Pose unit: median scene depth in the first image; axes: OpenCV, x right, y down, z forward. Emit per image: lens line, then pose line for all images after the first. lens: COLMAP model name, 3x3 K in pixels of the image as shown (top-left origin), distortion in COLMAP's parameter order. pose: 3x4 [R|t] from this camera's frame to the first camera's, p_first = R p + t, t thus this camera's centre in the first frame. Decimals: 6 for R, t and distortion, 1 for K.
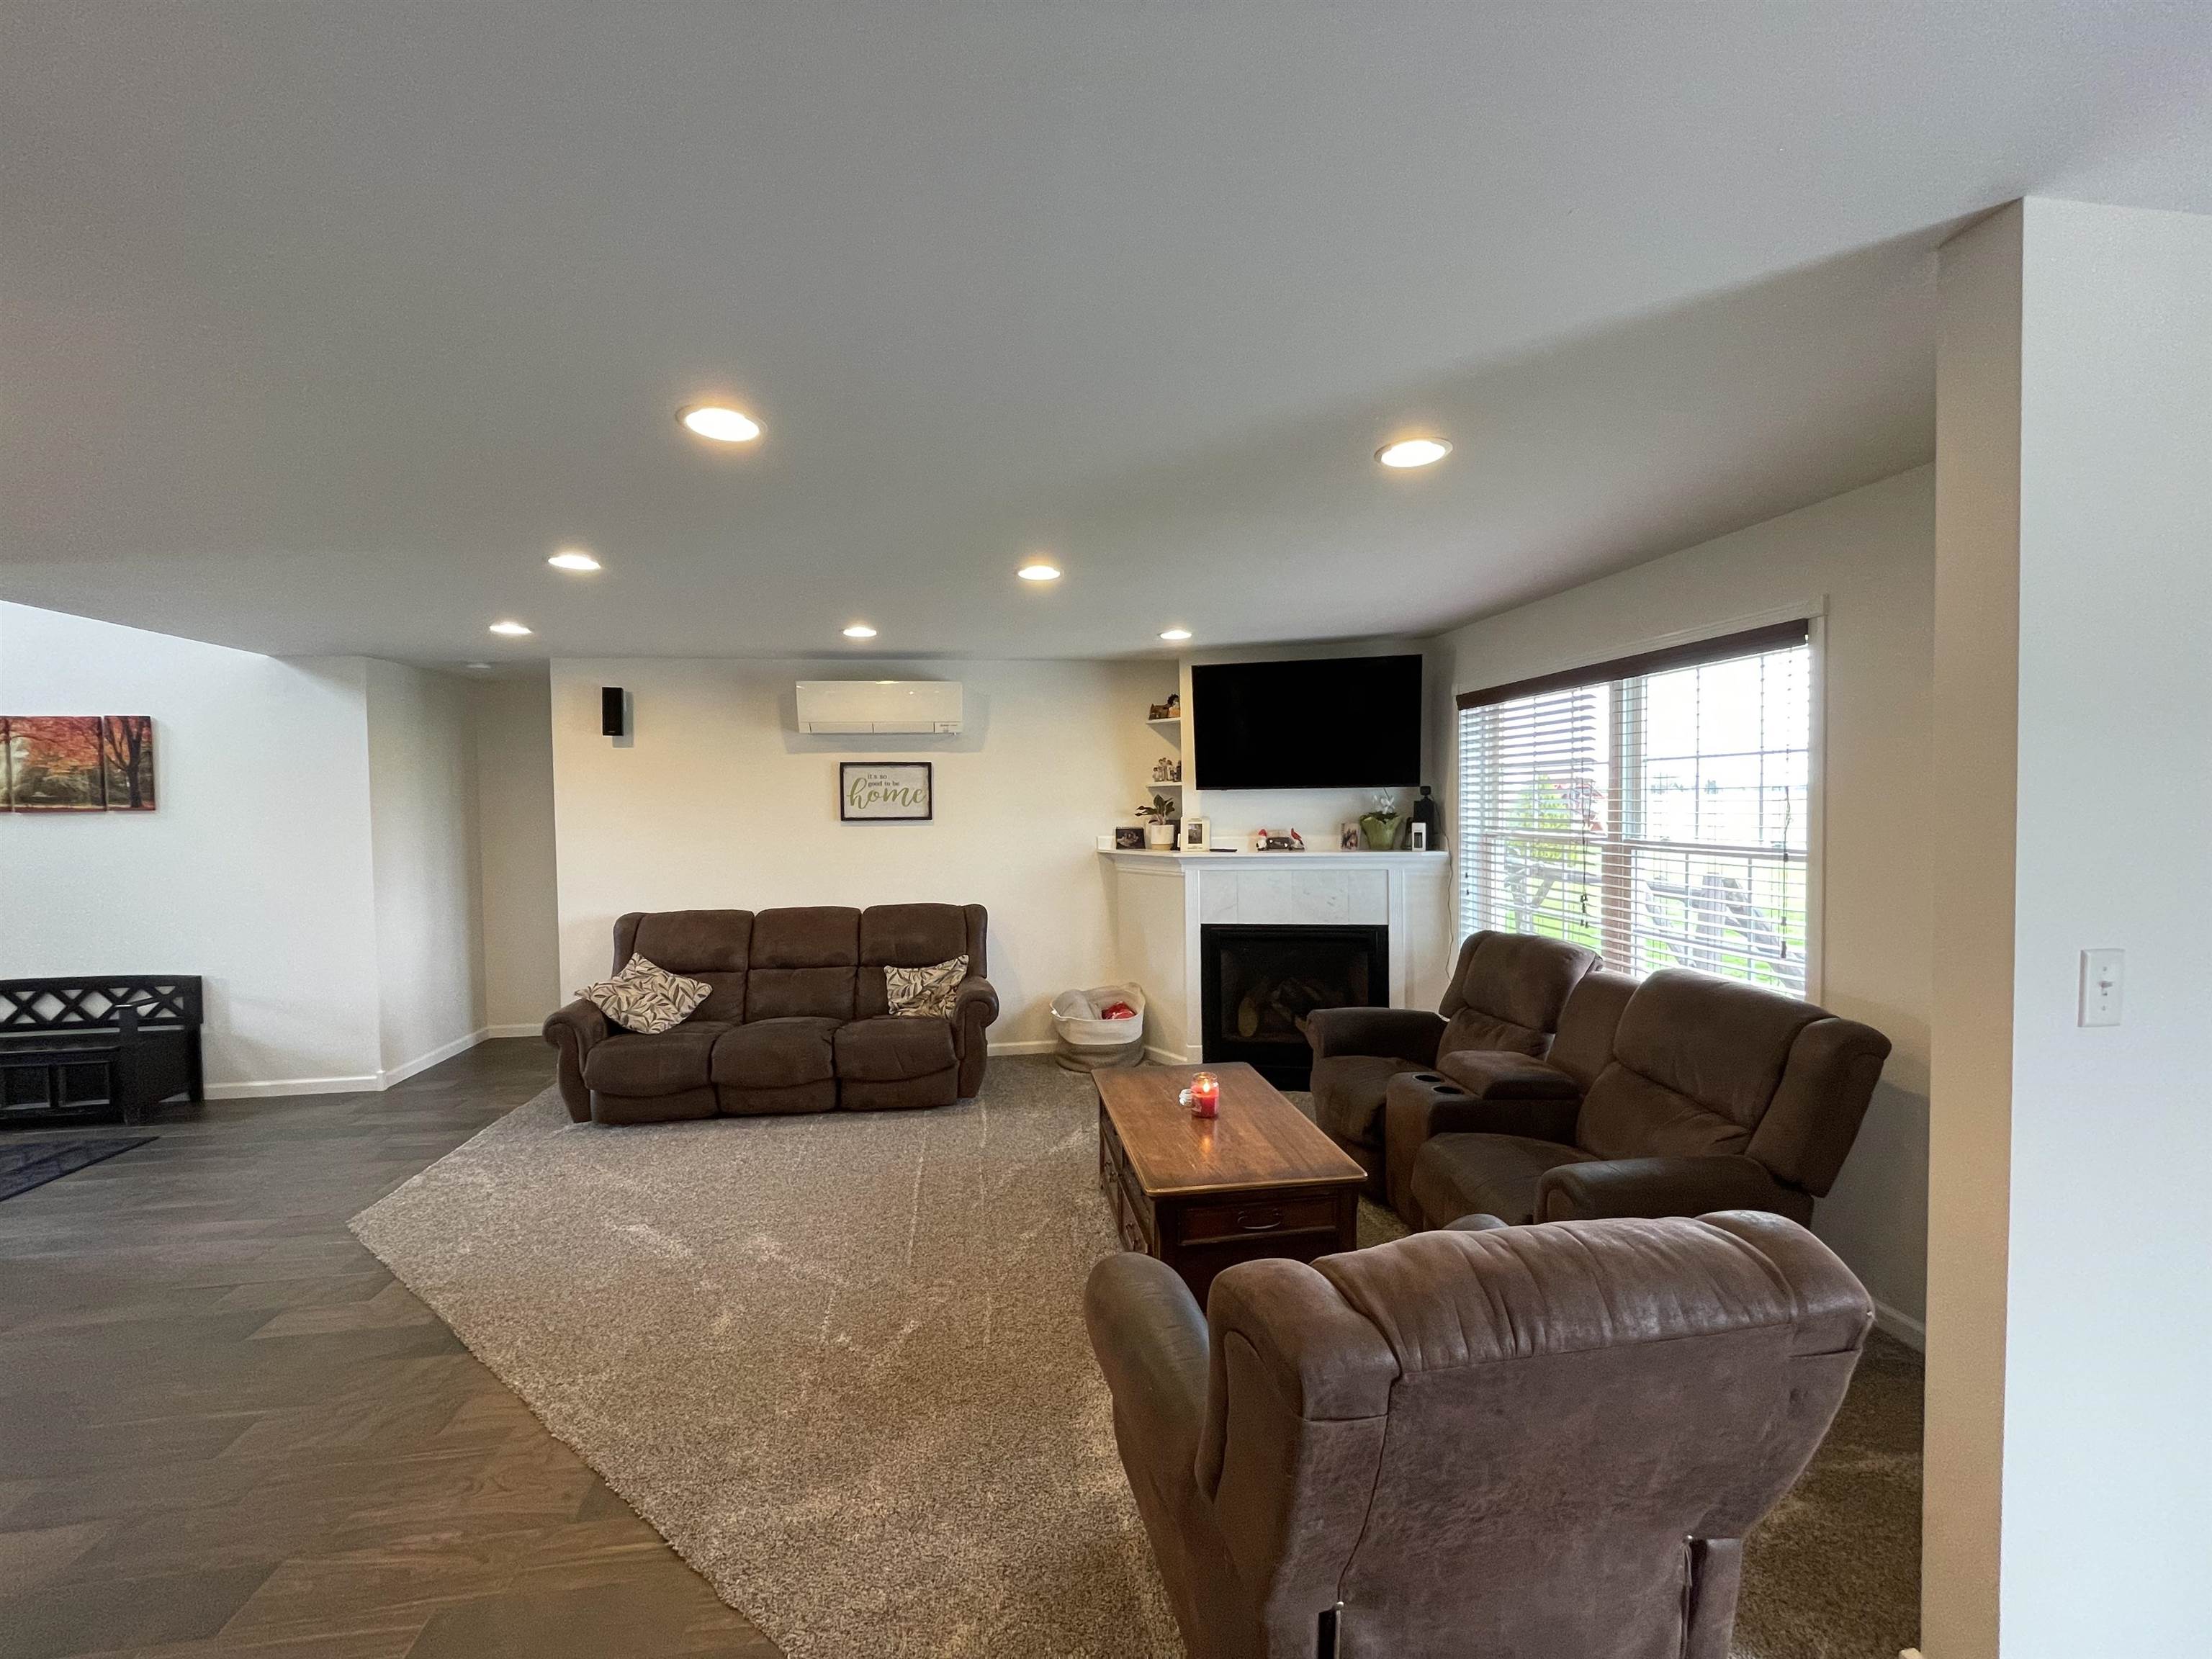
lens RADIAL K [[896.8, 0, 1108.4], [0, 896.8, 829.4], [0, 0, 1]] dist [-0.000628, -0.001423]
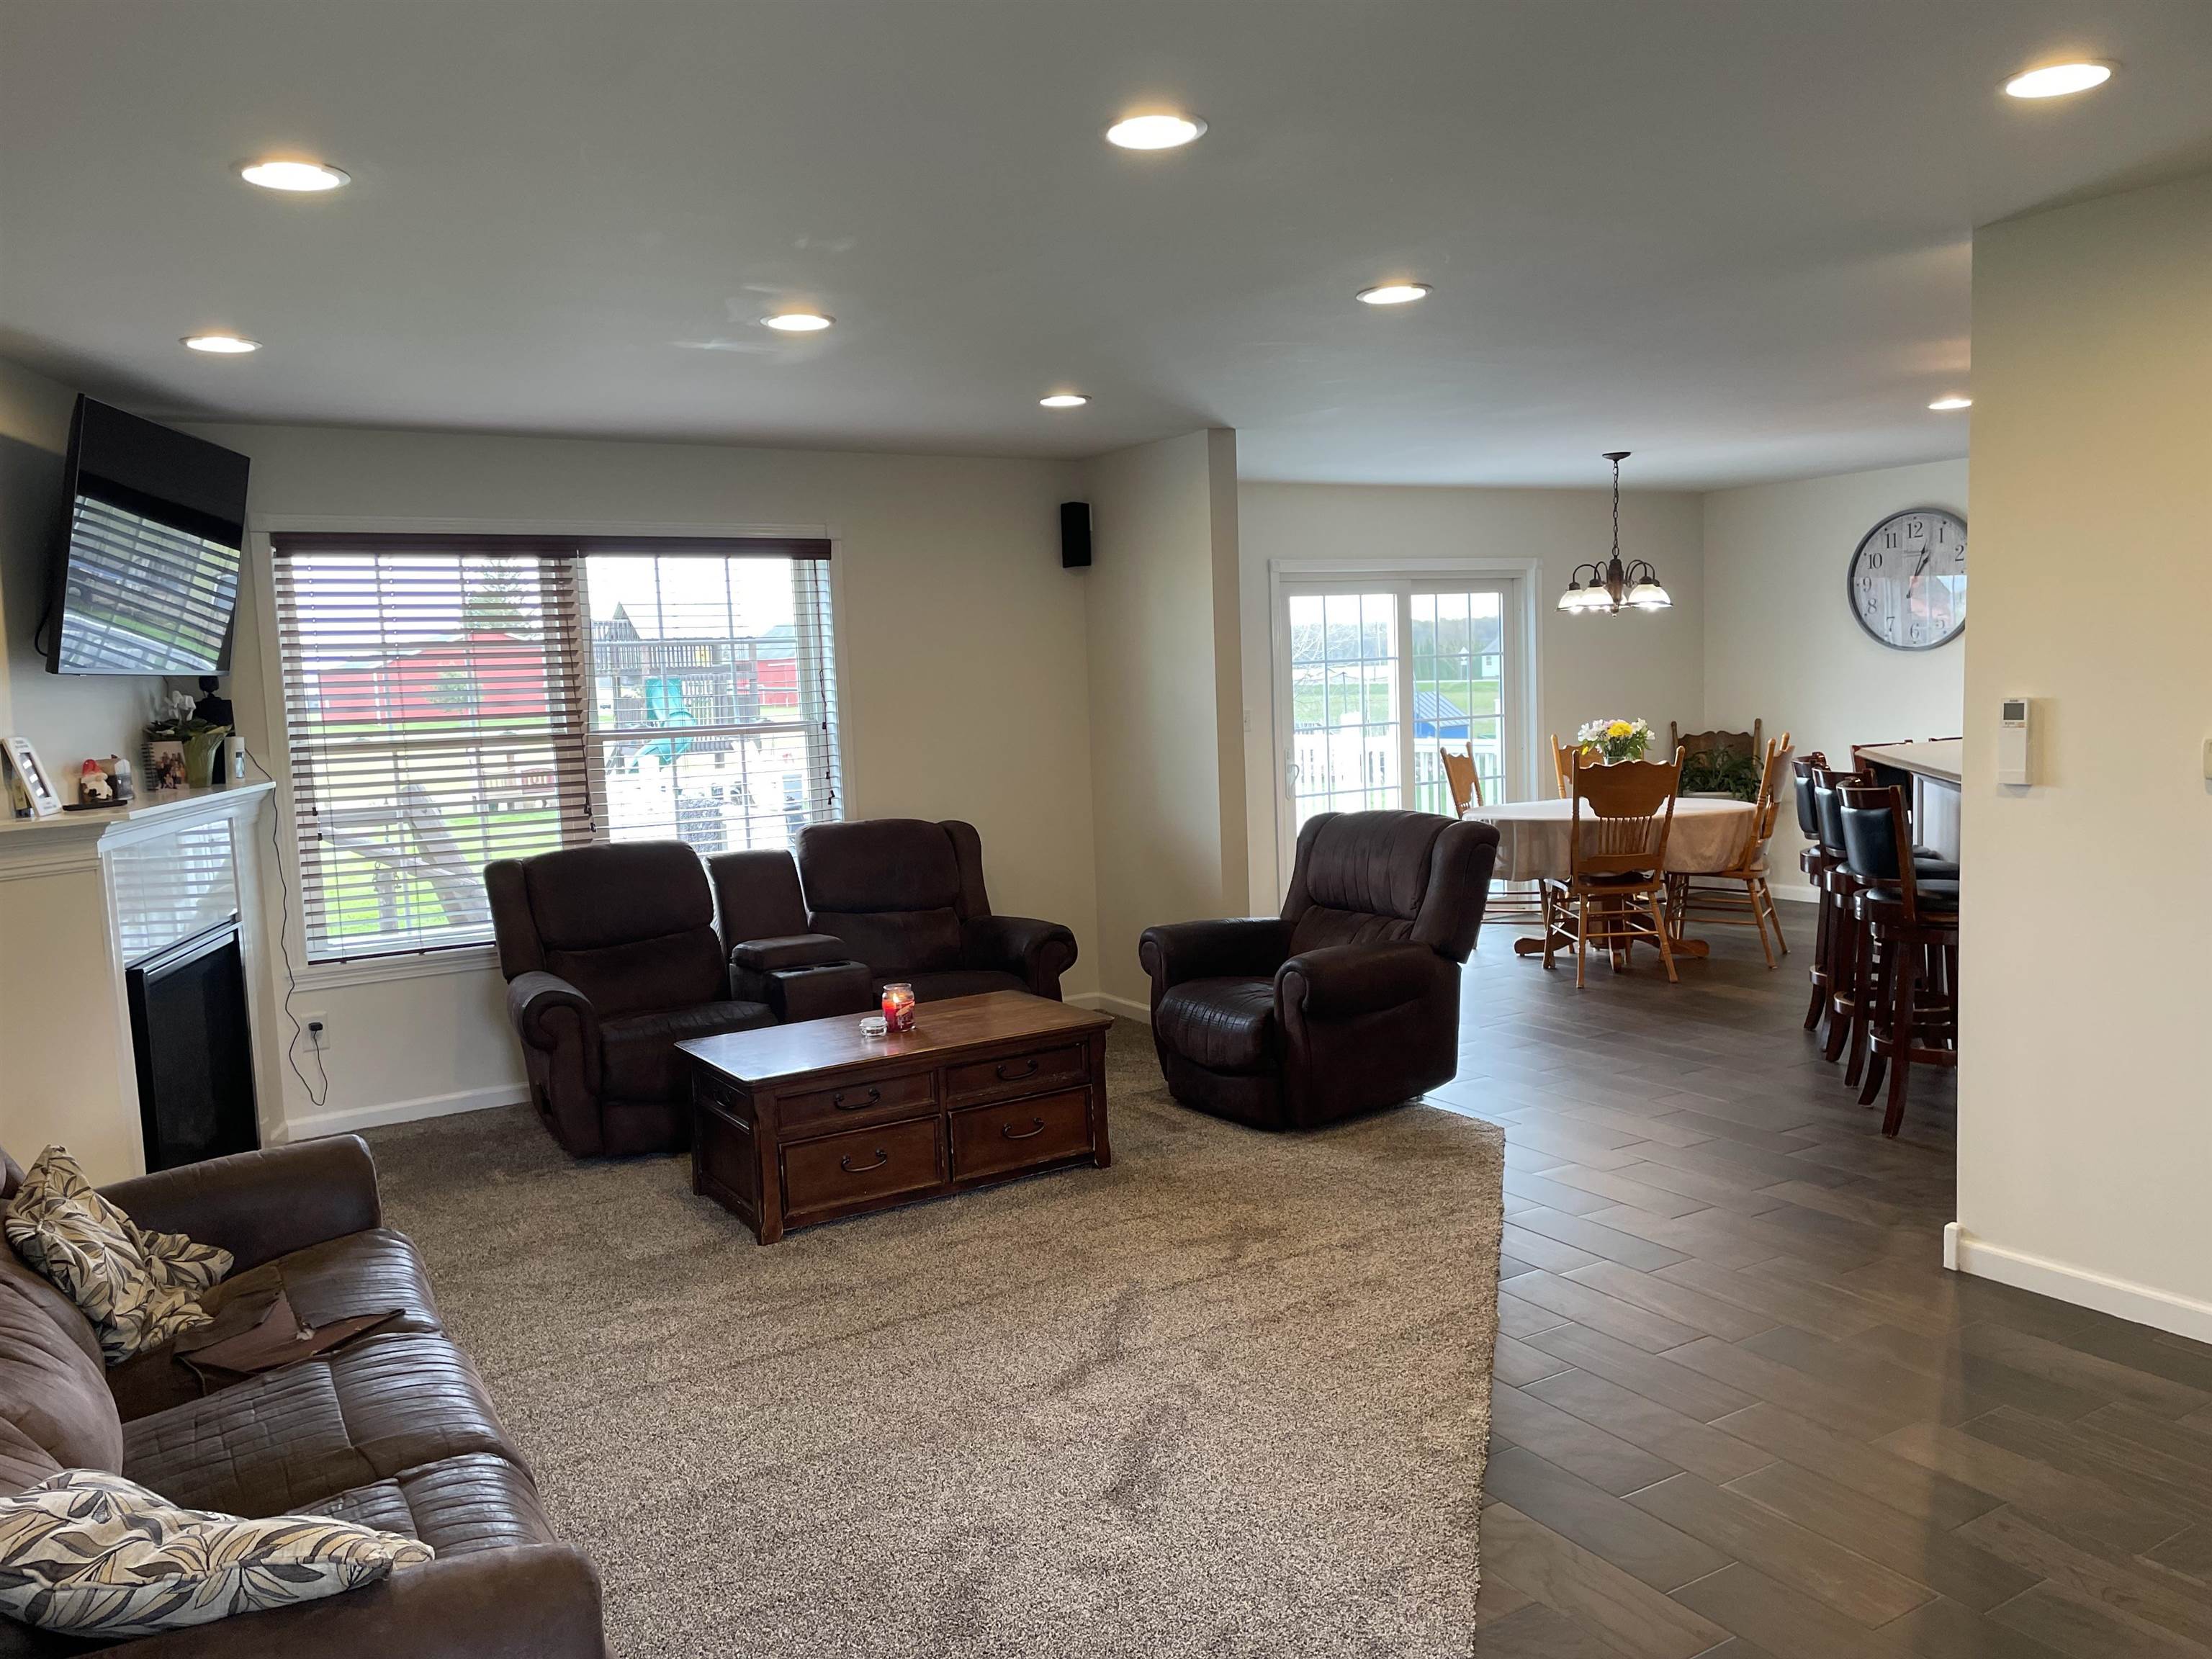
lens RADIAL K [[1662.5, 0, 1098.3], [0, 1662.5, 838.6], [0, 0, 1]] dist [0.097461, -0.115113]
pose [[-0.381996, -0.061253, 0.922132, -0.933961], [0.075891, 0.992352, 0.097356, -0.005949], [-0.921043, 0.107171, -0.374426, 0.907348]]
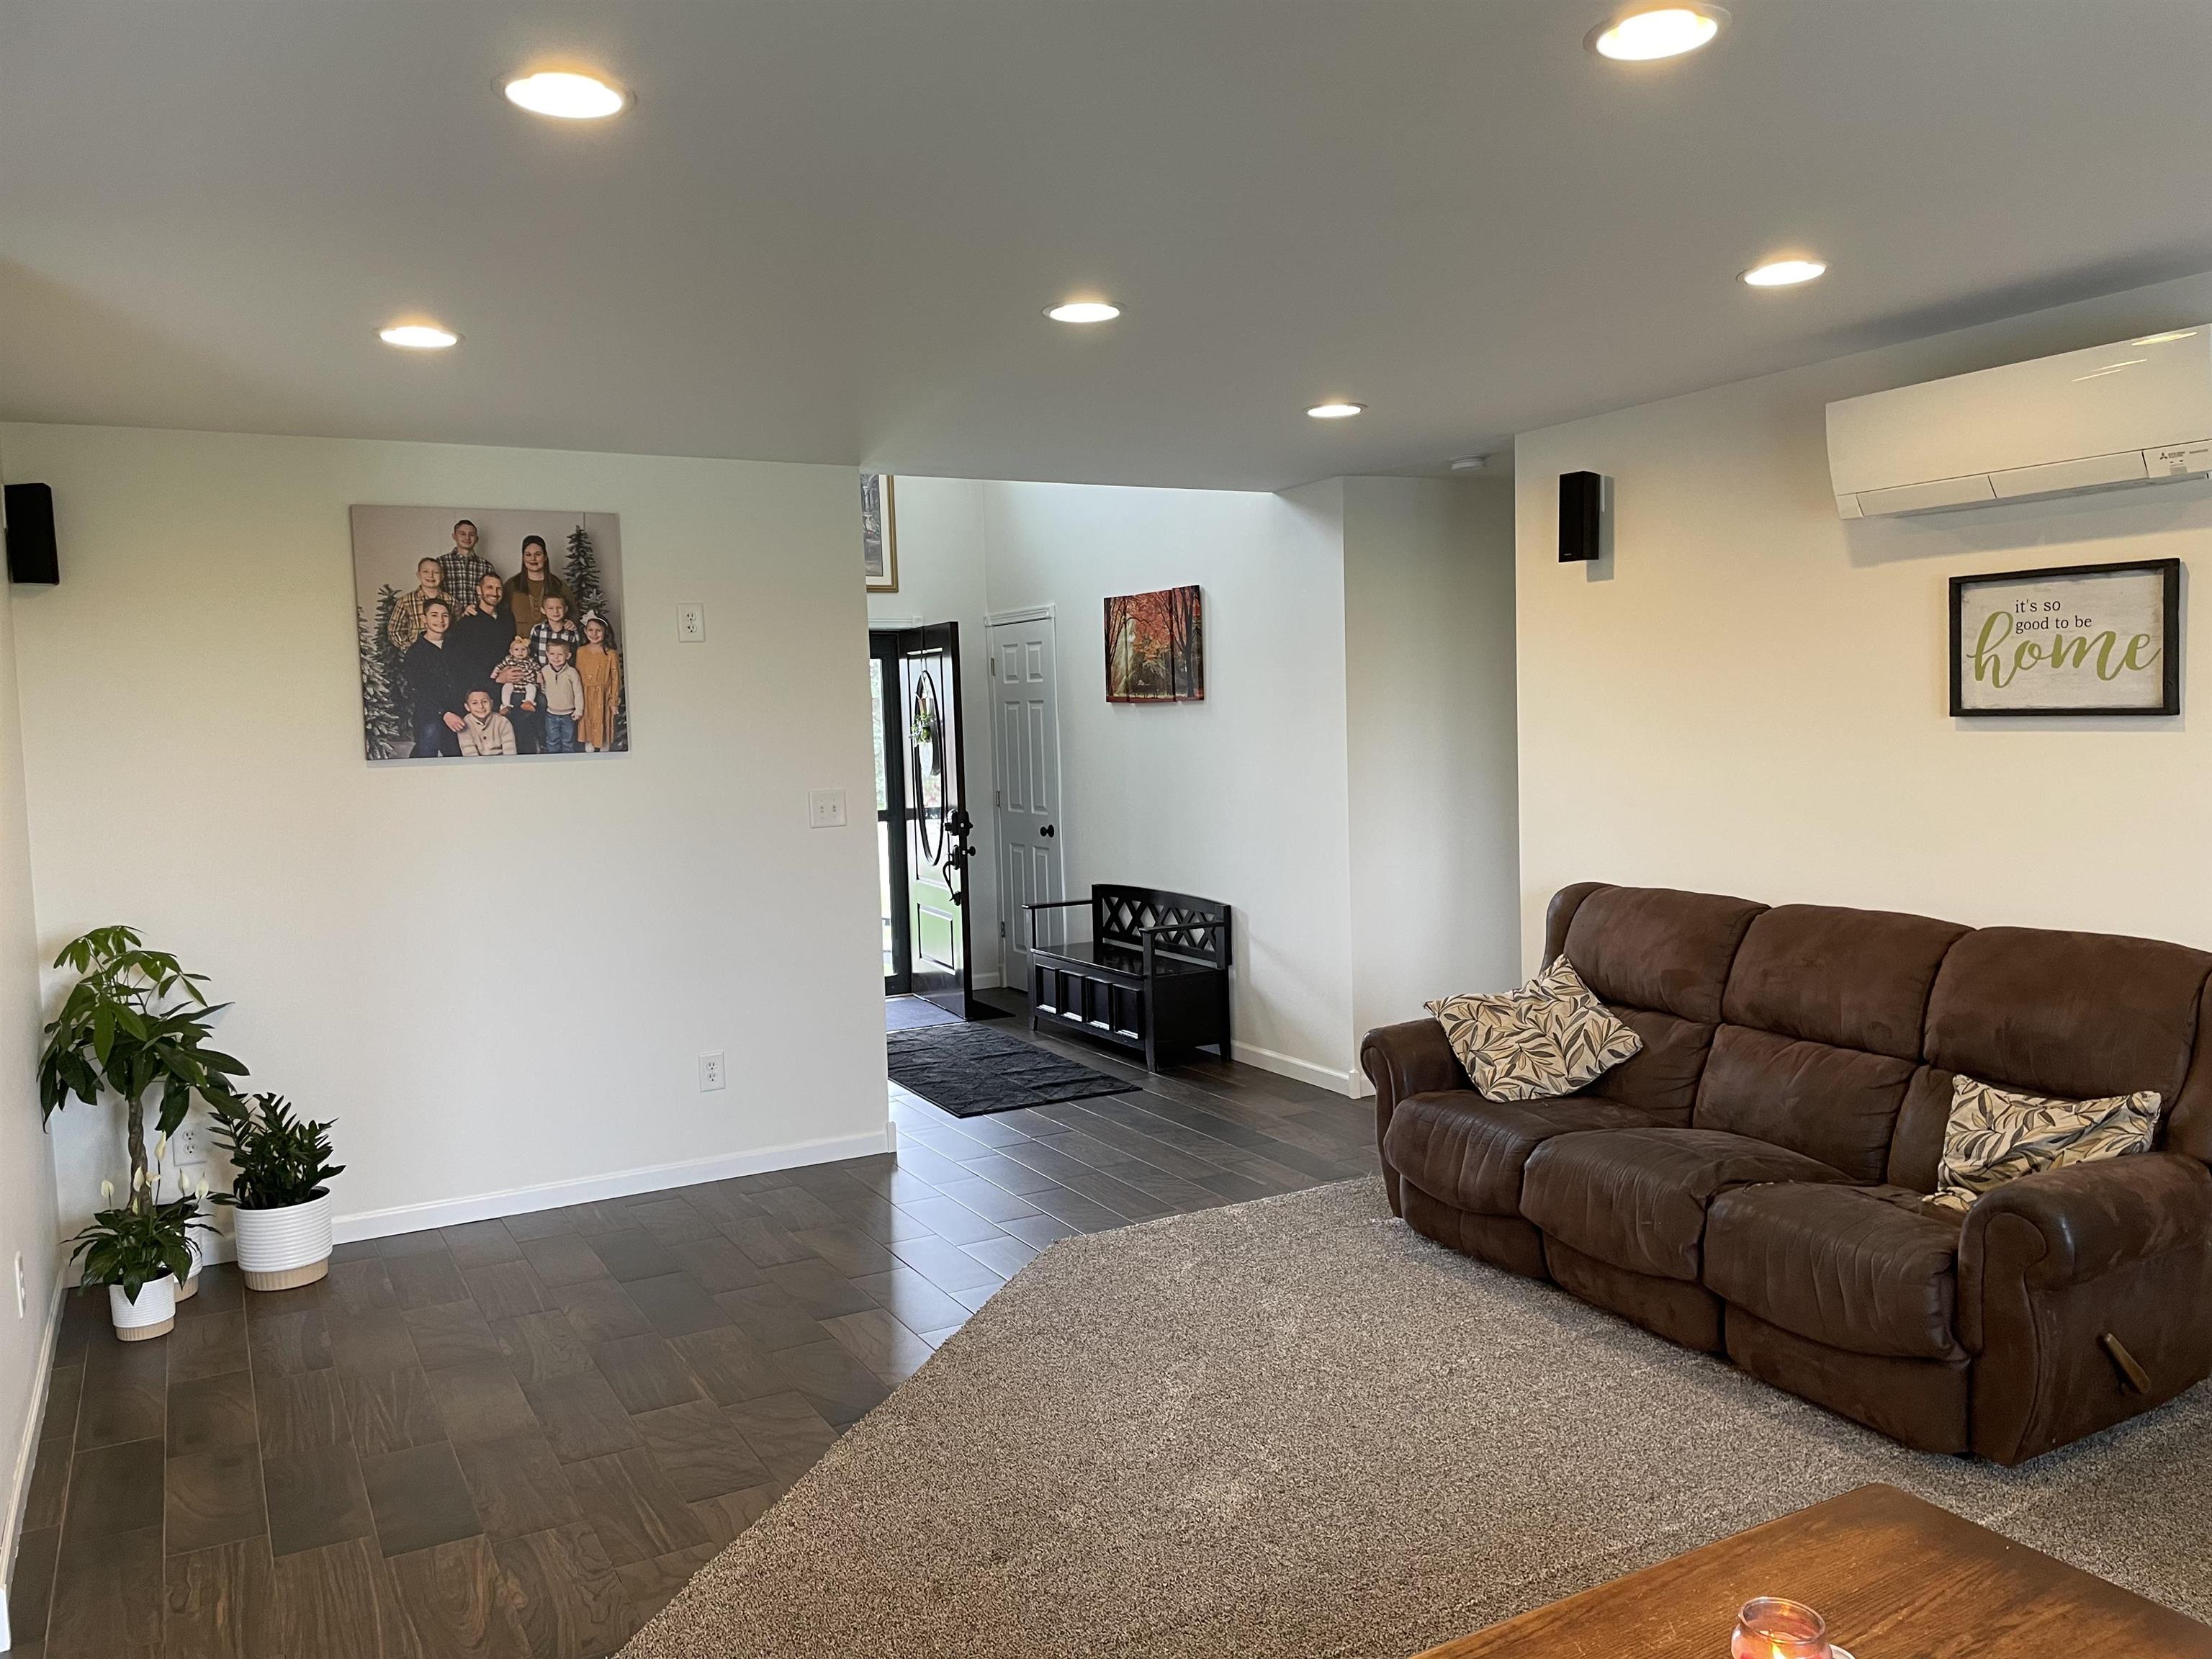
lens RADIAL K [[1662.5, 0, 1116.9], [0, 1662.5, 824.1], [0, 0, 1]] dist [0.097461, -0.115113]
pose [[0.348346, 0.069797, -0.934764, 0.345395], [-0.002265, 0.997284, 0.073621, -0.018437], [0.937363, -0.023528, 0.347558, 0.389590]]
